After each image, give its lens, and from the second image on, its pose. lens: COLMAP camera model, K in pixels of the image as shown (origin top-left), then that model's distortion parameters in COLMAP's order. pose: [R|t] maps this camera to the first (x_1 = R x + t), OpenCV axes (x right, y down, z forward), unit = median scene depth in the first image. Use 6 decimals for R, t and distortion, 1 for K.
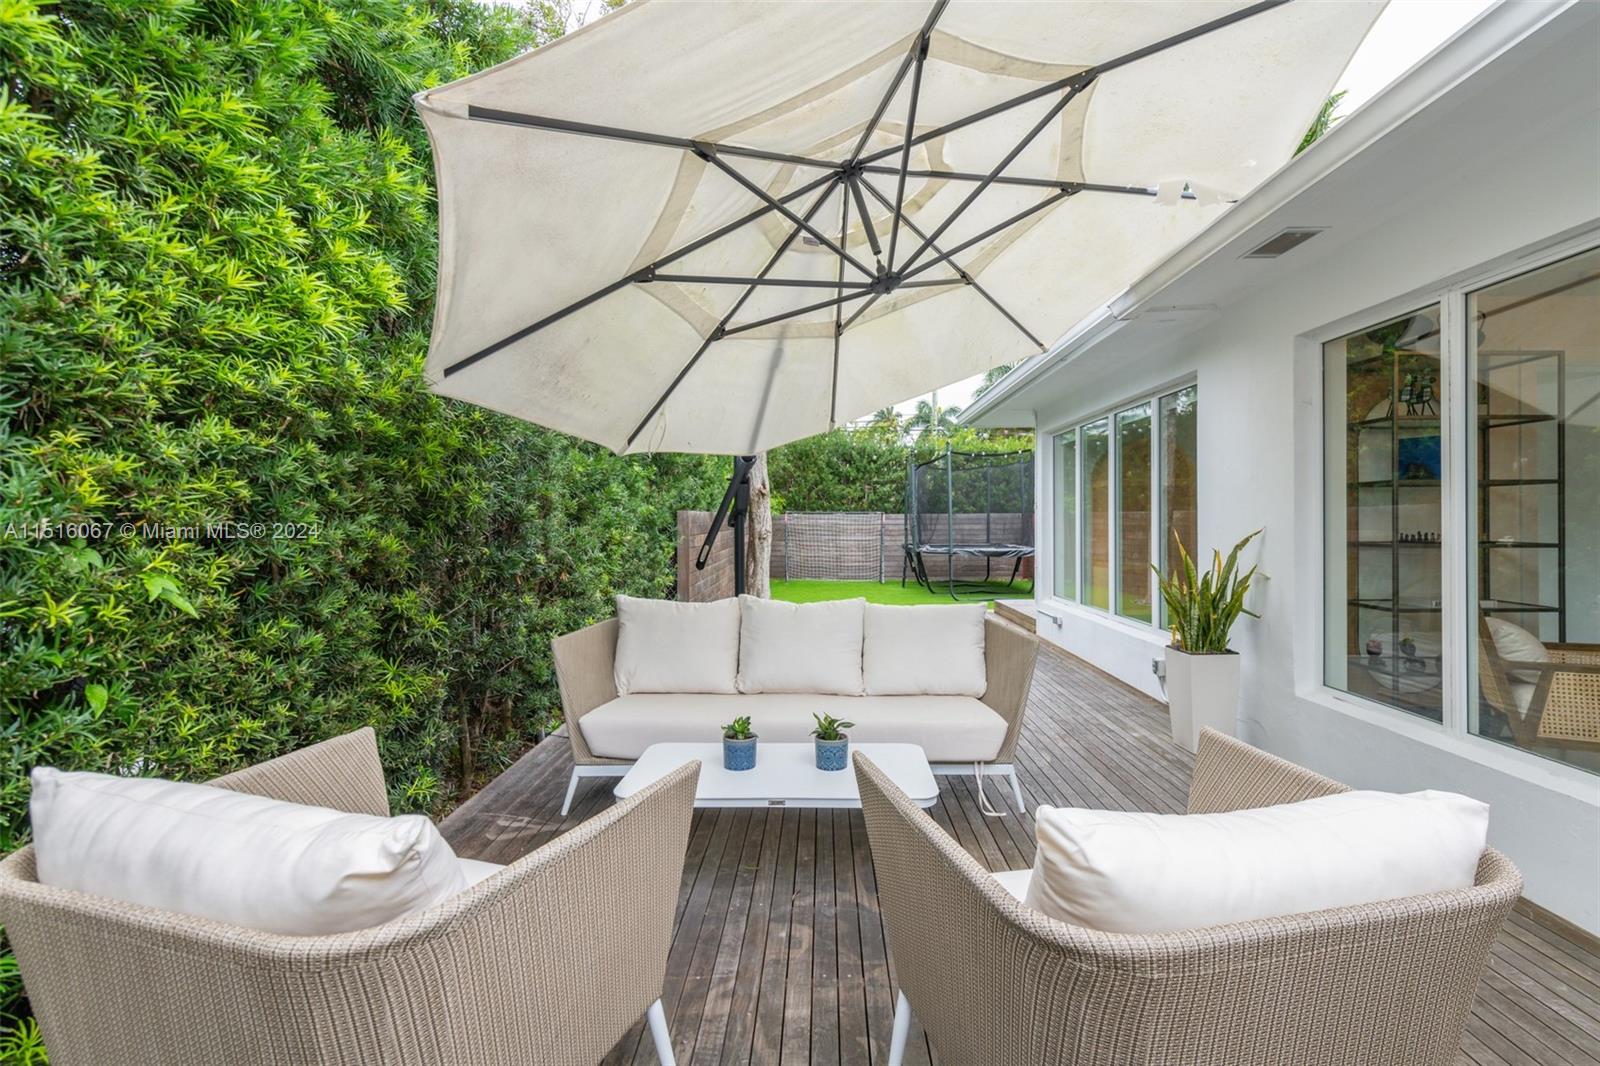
lens RADIAL K [[770.1, 0, 838.0], [0, 770.1, 528.4], [0, 0, 1]] dist [0.003632, -0.003680]
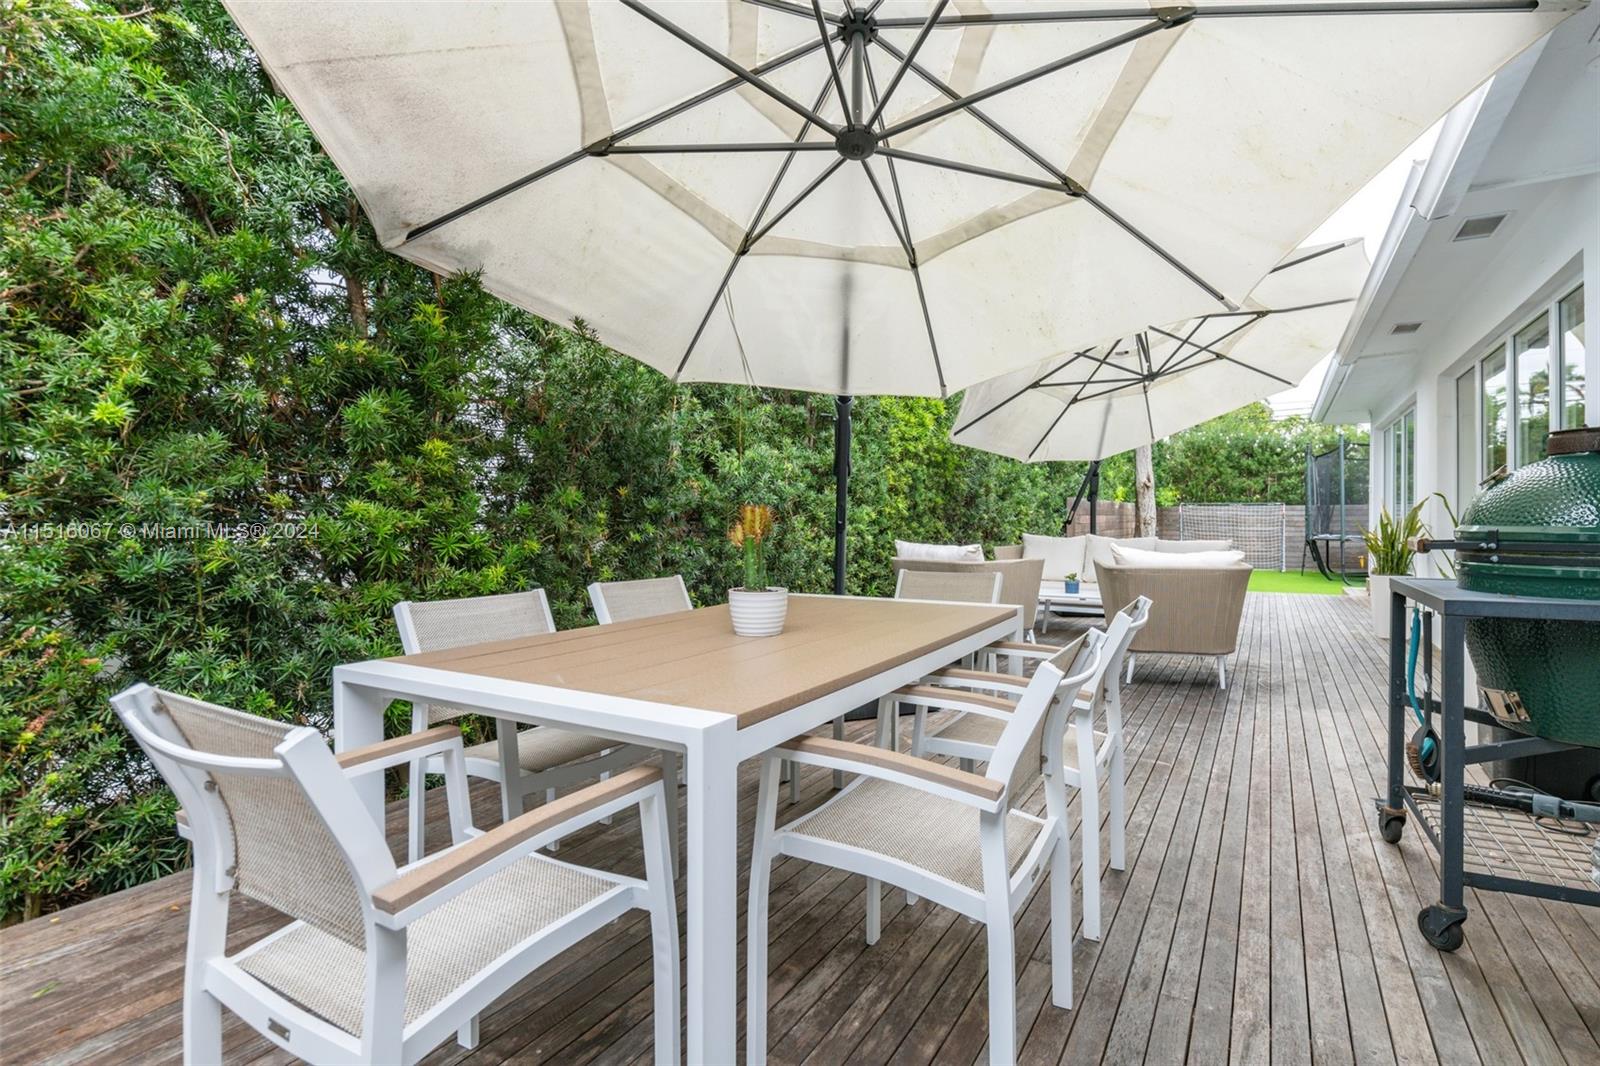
lens RADIAL K [[770.1, 0, 816.3], [0, 770.1, 528.4], [0, 0, 1]] dist [0.003632, -0.003680]
pose [[0.852500, 0.008843, -0.522653, 0.069000], [-0.008693, 0.999958, 0.002740, 0.016590], [0.522656, 0.002208, 0.852541, -0.225499]]
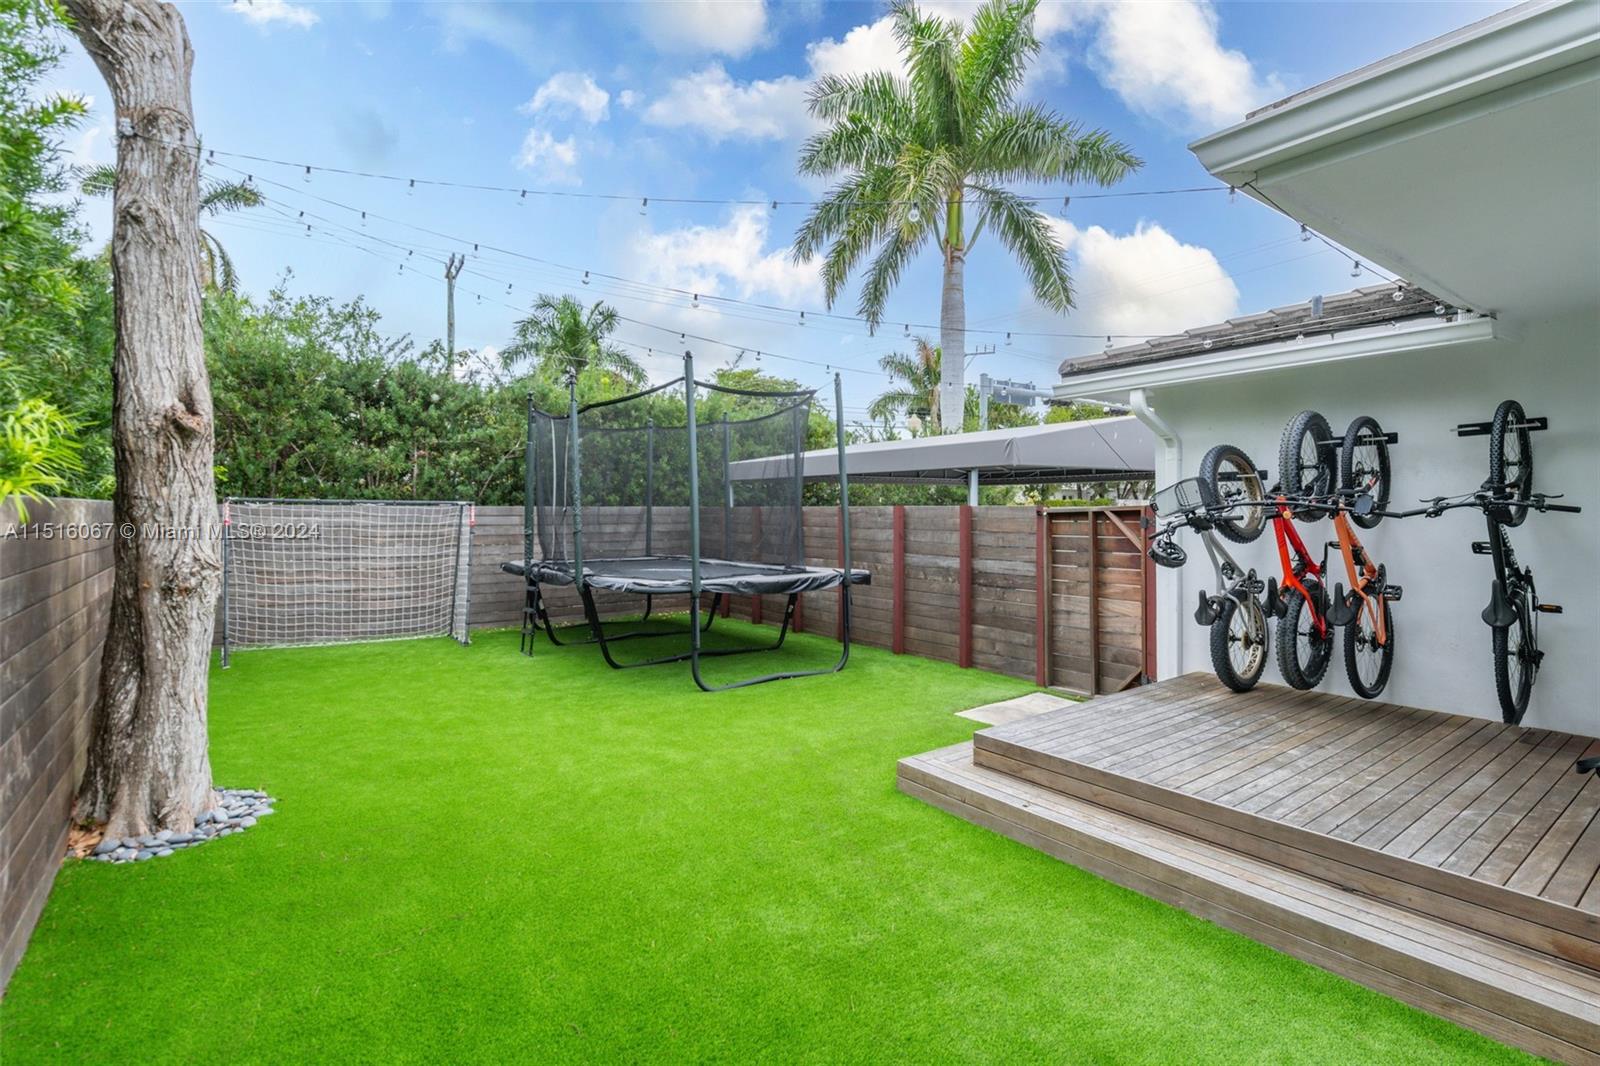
lens RADIAL K [[770.1, 0, 827.4], [0, 770.1, 508.7], [0, 0, 1]] dist [0.003632, -0.003680]
pose [[0.801535, 0.007330, 0.597903, -0.059149], [0.002188, 0.999882, -0.015192, -0.009108], [-0.597944, 0.013485, 0.801424, 0.485167]]
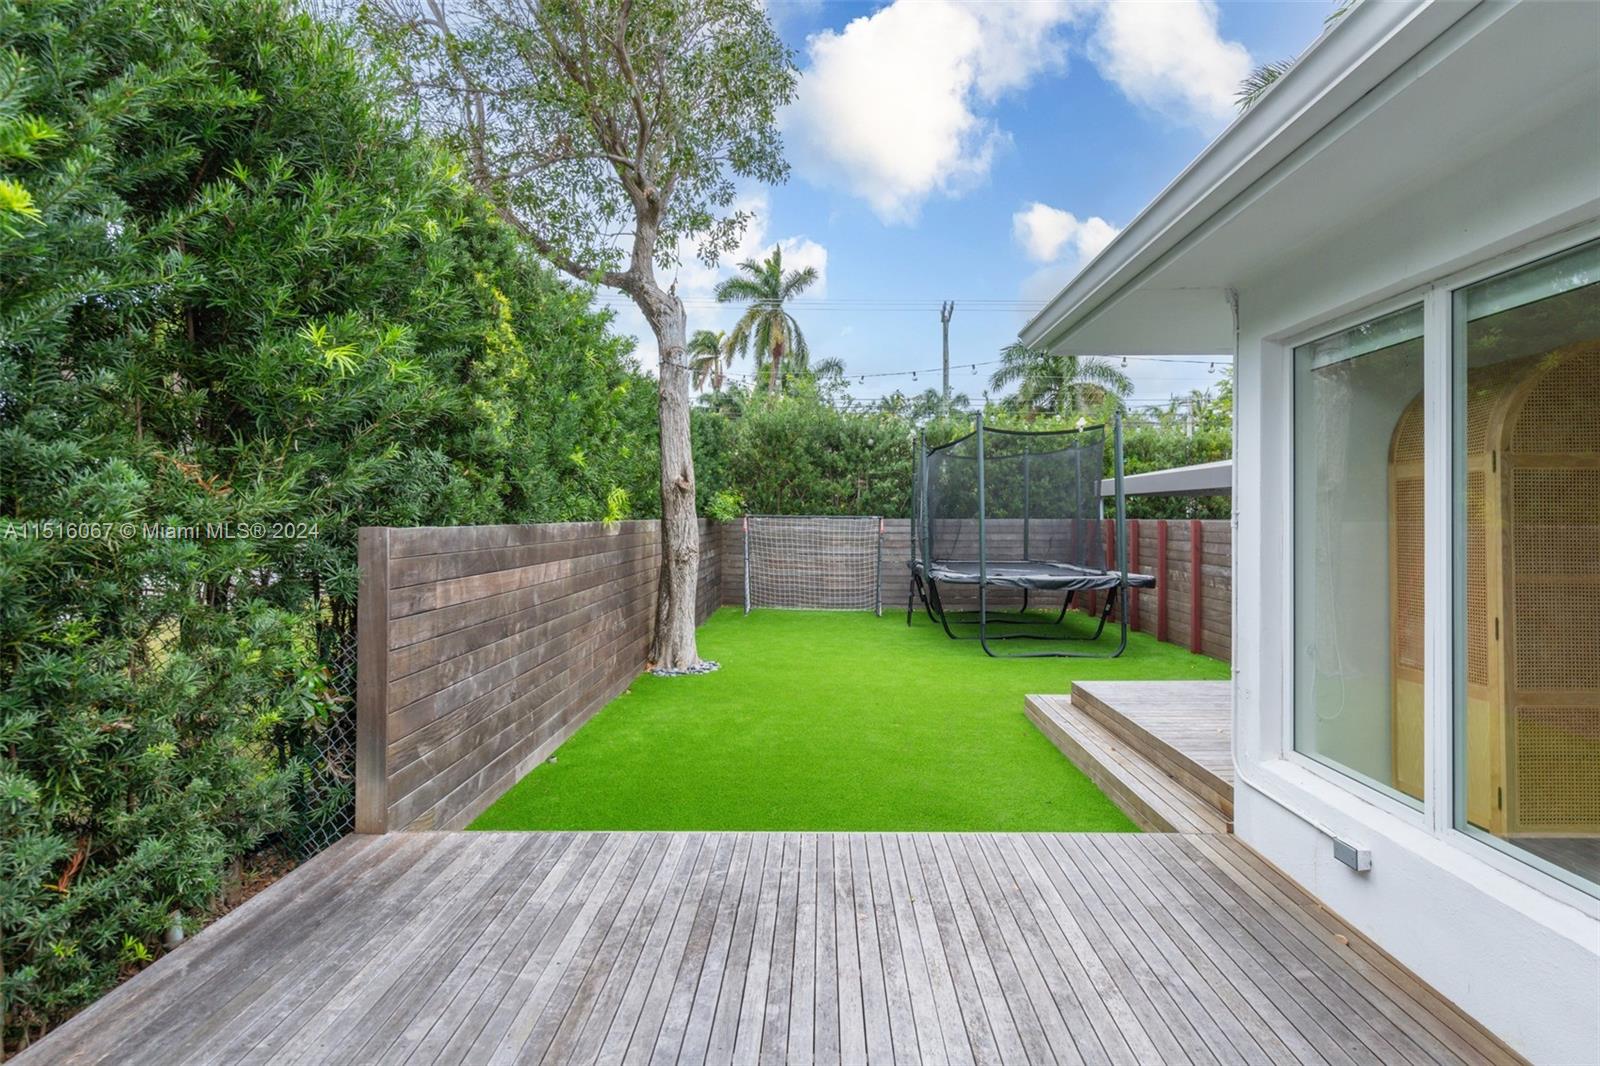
lens RADIAL K [[795.1, 0, 833.6], [0, 795.1, 520.0], [0, 0, 1]] dist [0.007492, -0.000083]
pose [[0.999937, 0.007018, -0.008732, 0.022334], [-0.007092, 0.999939, -0.008453, -0.012079], [0.008672, 0.008514, 0.999926, 0.276145]]
